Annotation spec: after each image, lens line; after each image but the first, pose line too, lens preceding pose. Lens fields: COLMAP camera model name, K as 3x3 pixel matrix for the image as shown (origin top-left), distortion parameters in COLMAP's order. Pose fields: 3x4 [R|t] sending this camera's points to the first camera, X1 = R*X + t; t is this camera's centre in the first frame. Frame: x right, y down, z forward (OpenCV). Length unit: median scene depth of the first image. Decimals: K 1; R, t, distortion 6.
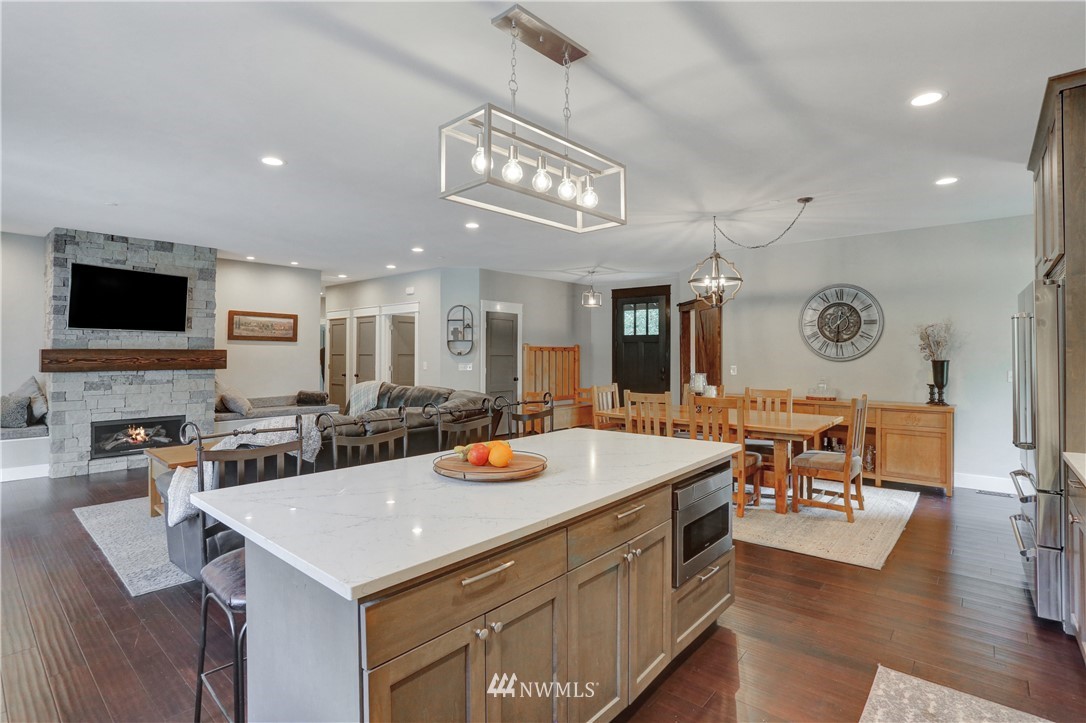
lens RADIAL K [[537.1, 0, 546.7], [0, 537.1, 346.5], [0, 0, 1]] dist [-0.039951, 0.000478]
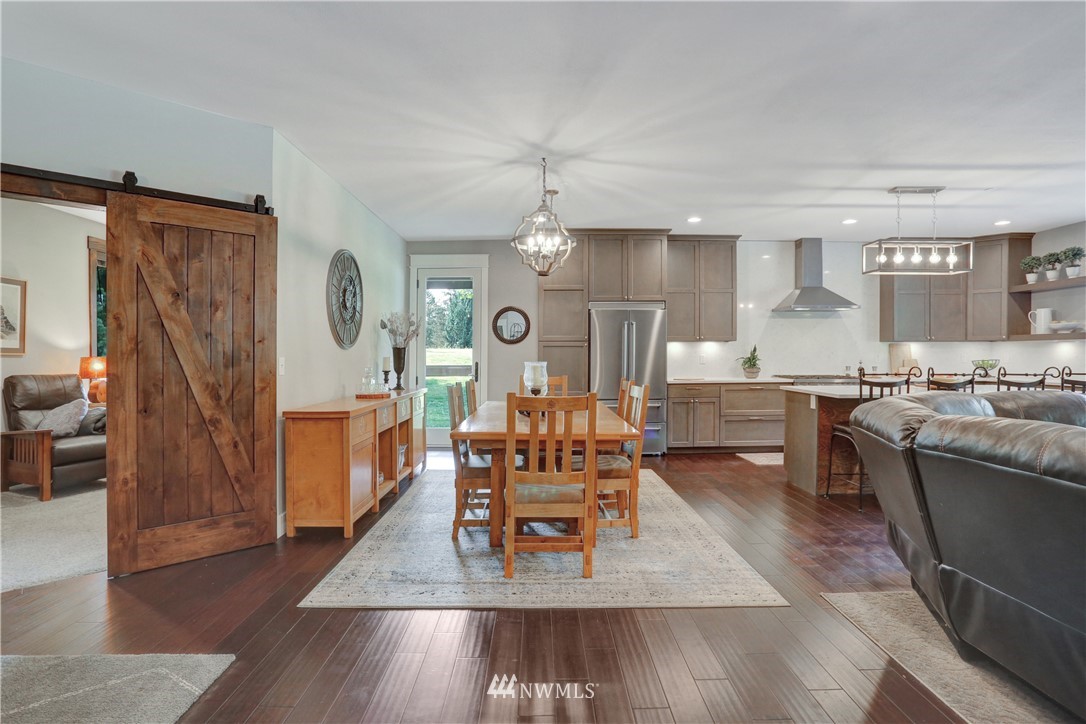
lens RADIAL K [[555.6, 0, 543.0], [0, 555.6, 362.0], [0, 0, 1]] dist [-0.068458, 0.026725]
pose [[-0.650668, -0.007644, 0.759323, -0.247973], [-0.005325, 0.999971, 0.005504, 0.040542], [-0.759343, -0.000462, -0.650690, 1.277485]]
